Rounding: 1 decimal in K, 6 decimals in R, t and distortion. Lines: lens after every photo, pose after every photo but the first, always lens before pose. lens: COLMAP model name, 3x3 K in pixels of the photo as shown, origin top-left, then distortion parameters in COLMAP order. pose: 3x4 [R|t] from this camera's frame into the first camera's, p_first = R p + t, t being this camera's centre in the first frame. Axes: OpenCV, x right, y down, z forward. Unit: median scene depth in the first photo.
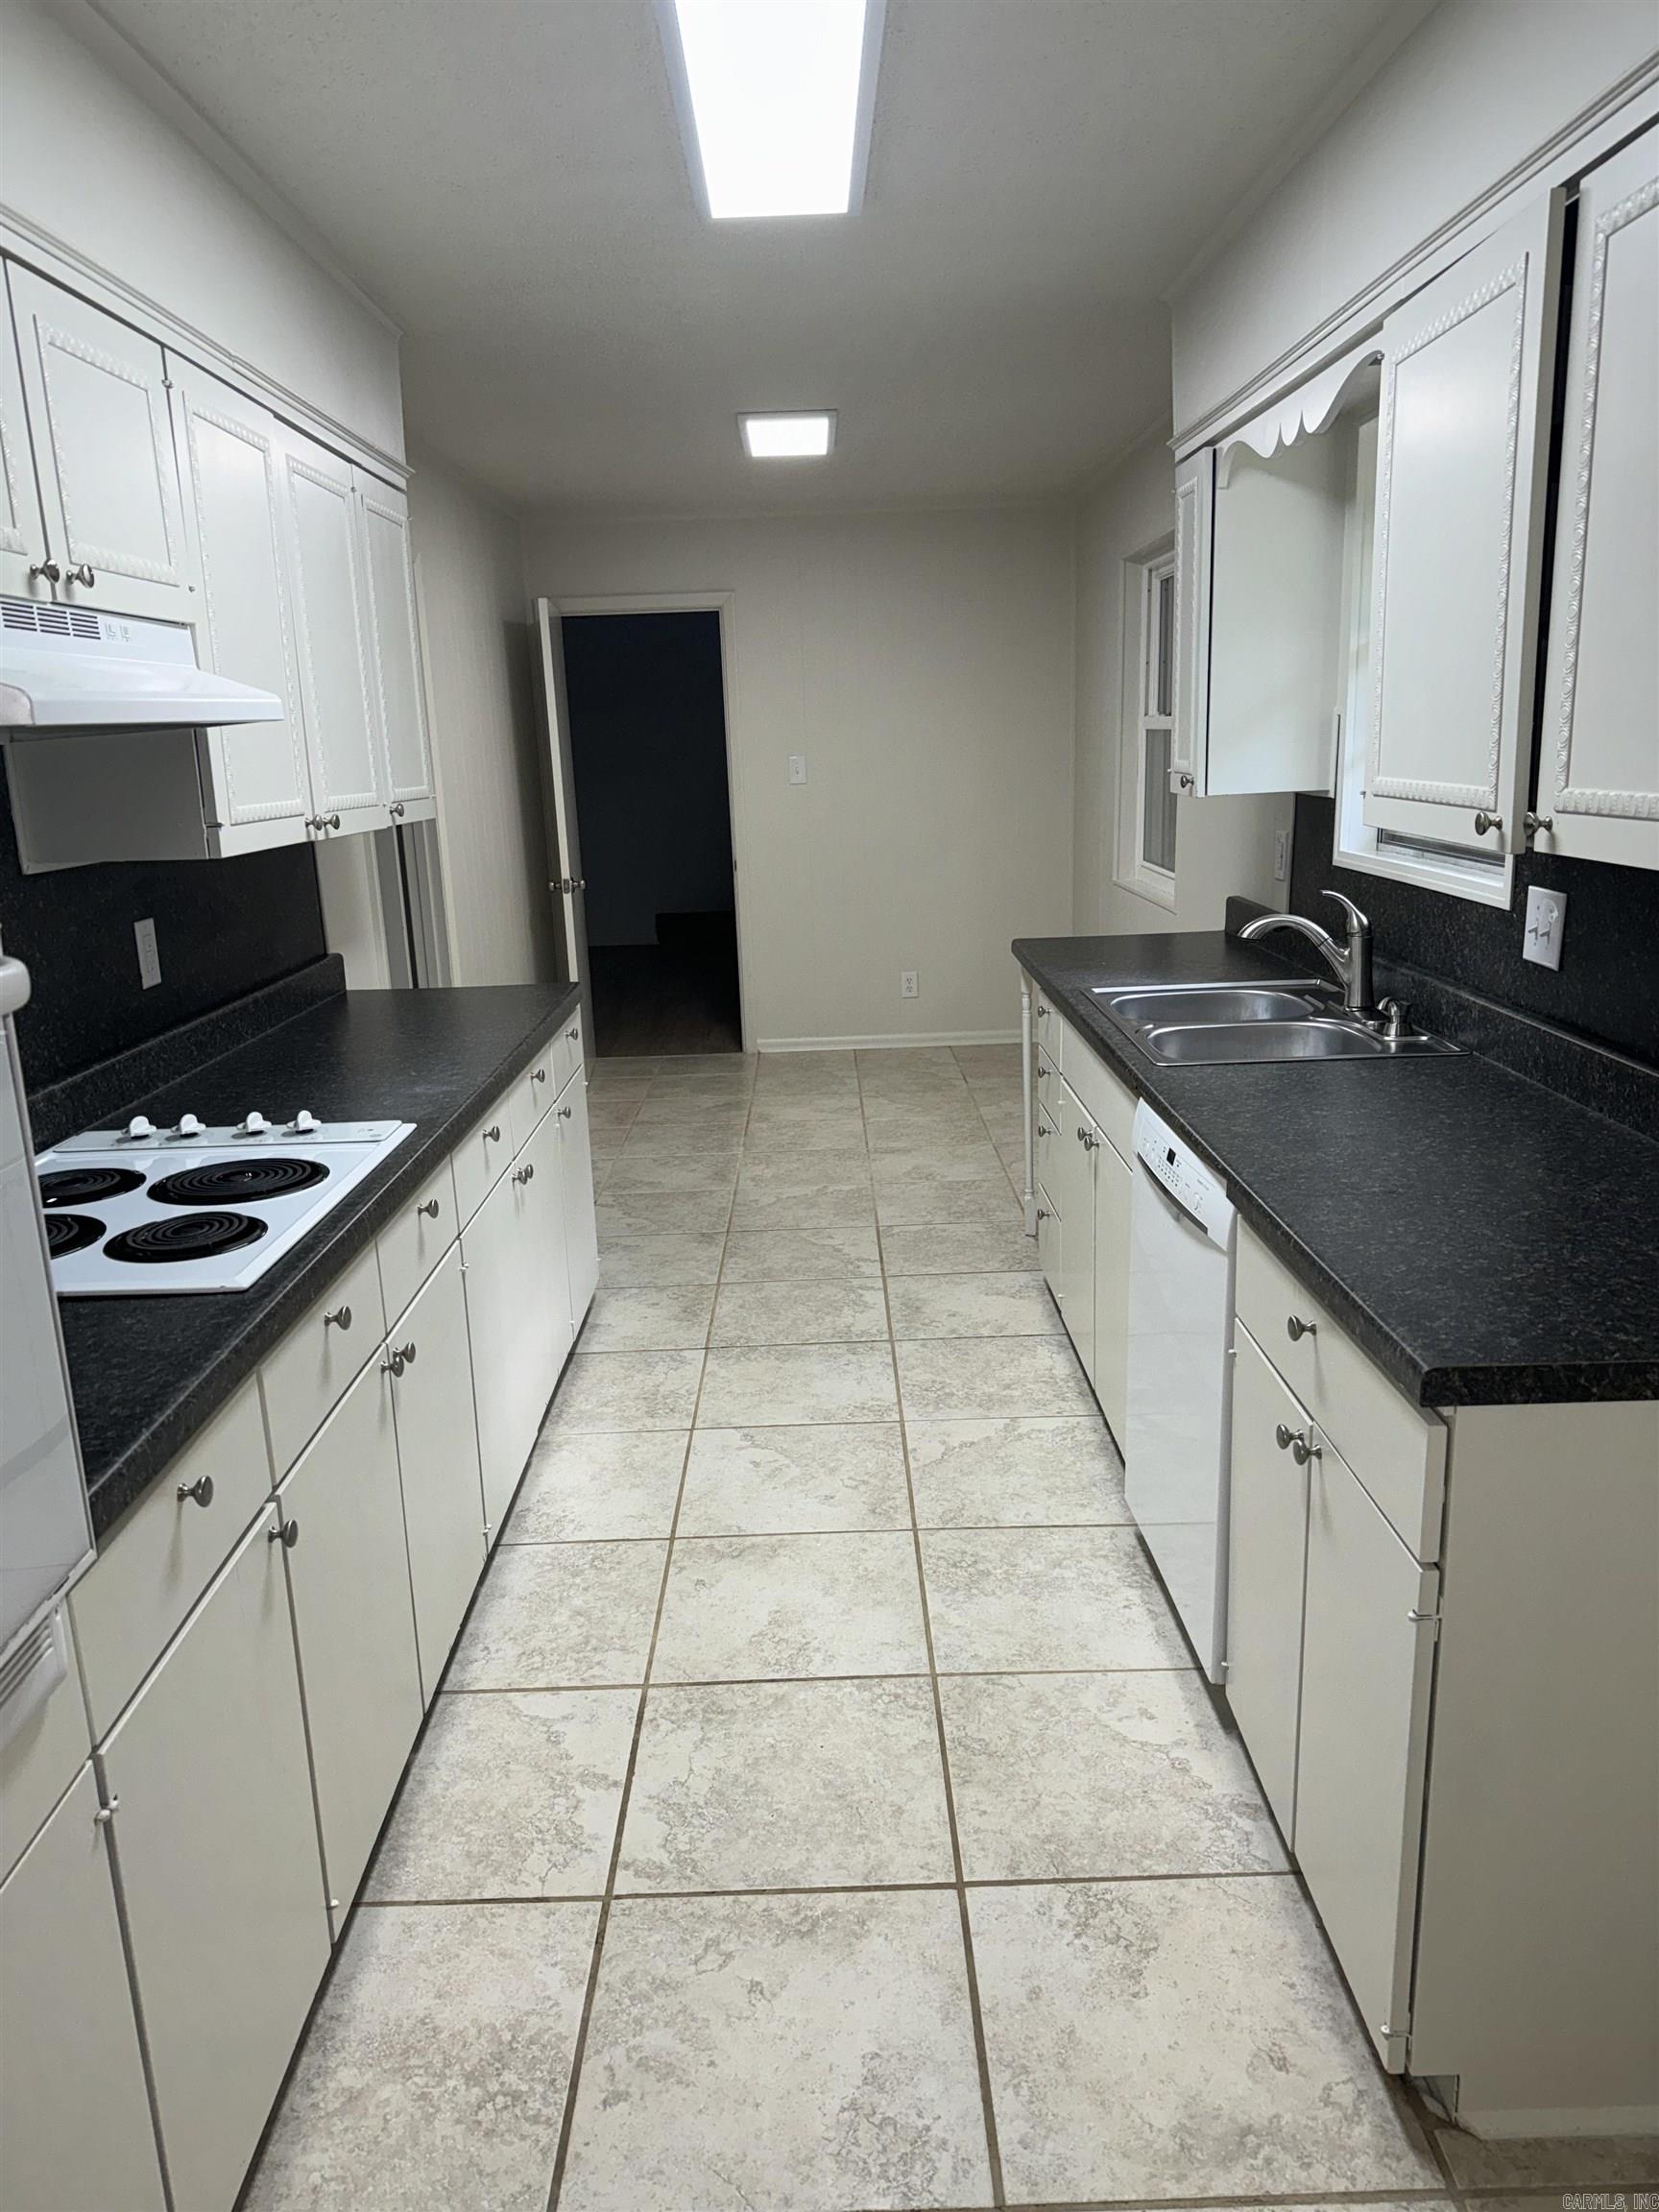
lens RADIAL K [[1525.4, 0, 809.1], [0, 1525.4, 1108.1], [0, 0, 1]] dist [0.198607, -0.374058]
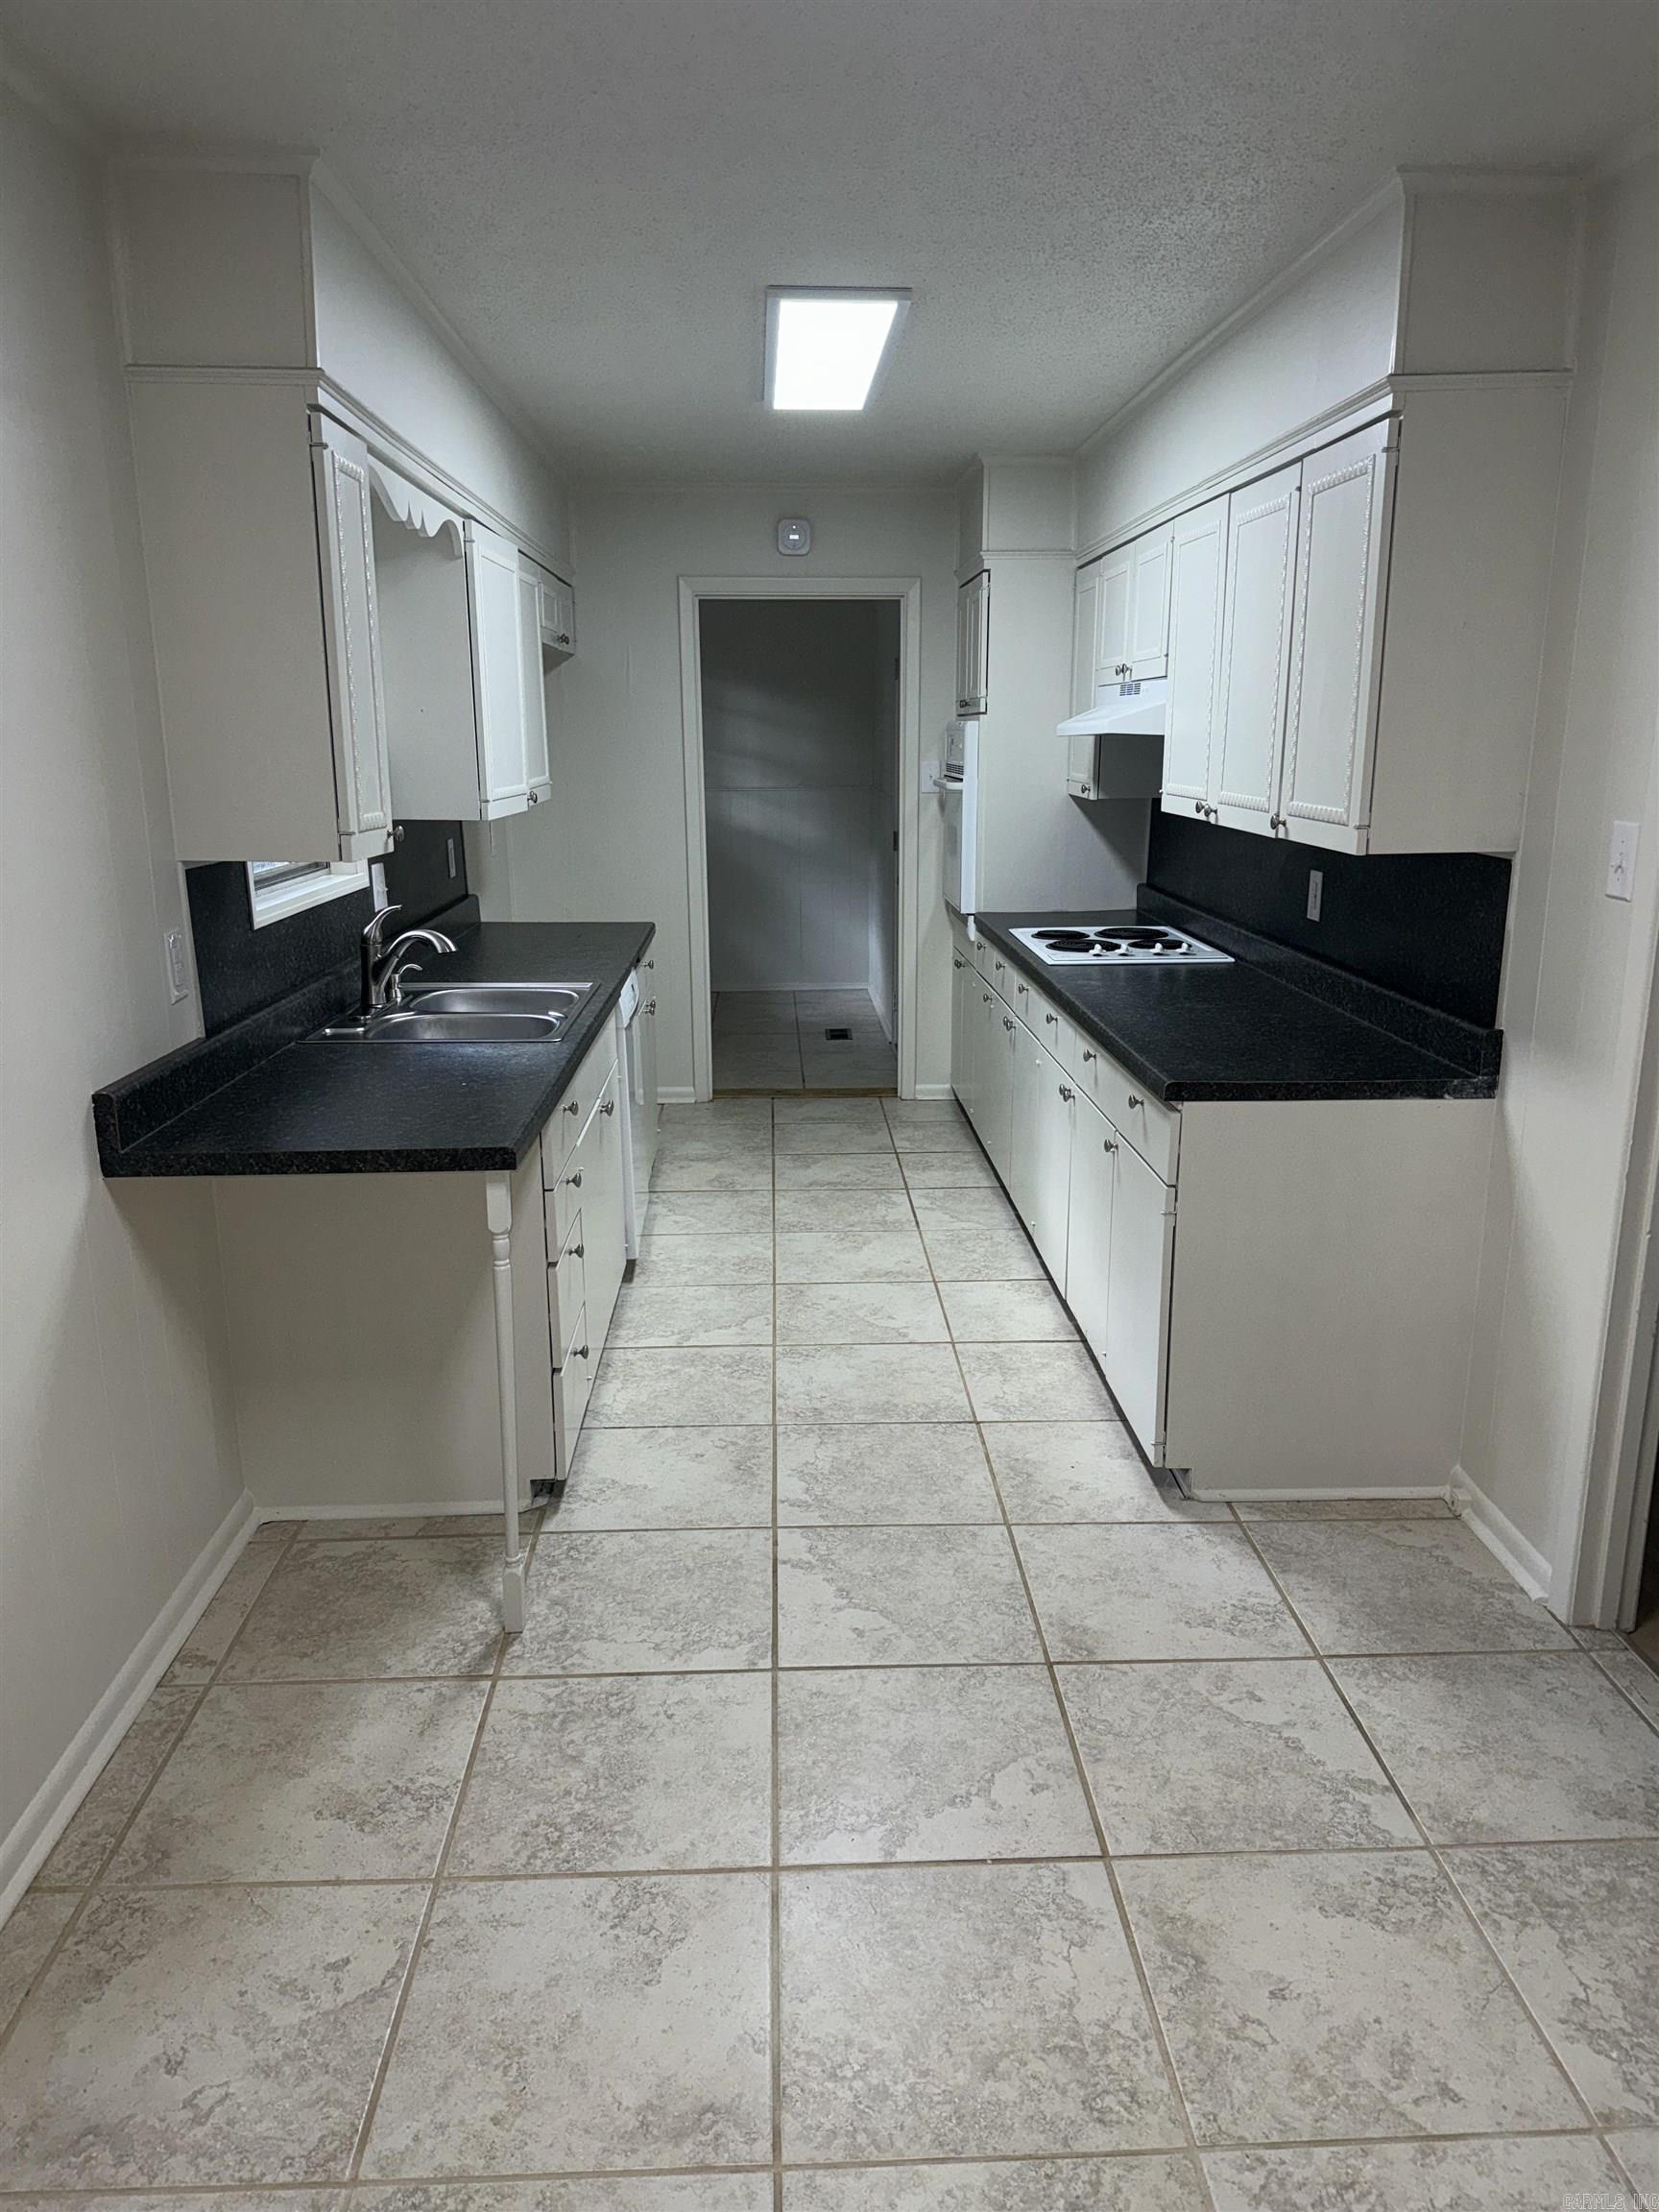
lens RADIAL K [[1547.5, 0, 841.1], [0, 1547.5, 1129.3], [0, 0, 1]] dist [0.197703, -0.397221]
pose [[-0.998167, 0.046978, -0.038143, 0.043373], [0.023485, 0.881662, 0.471297, -0.459130], [0.055770, 0.469538, -0.881149, 1.816244]]
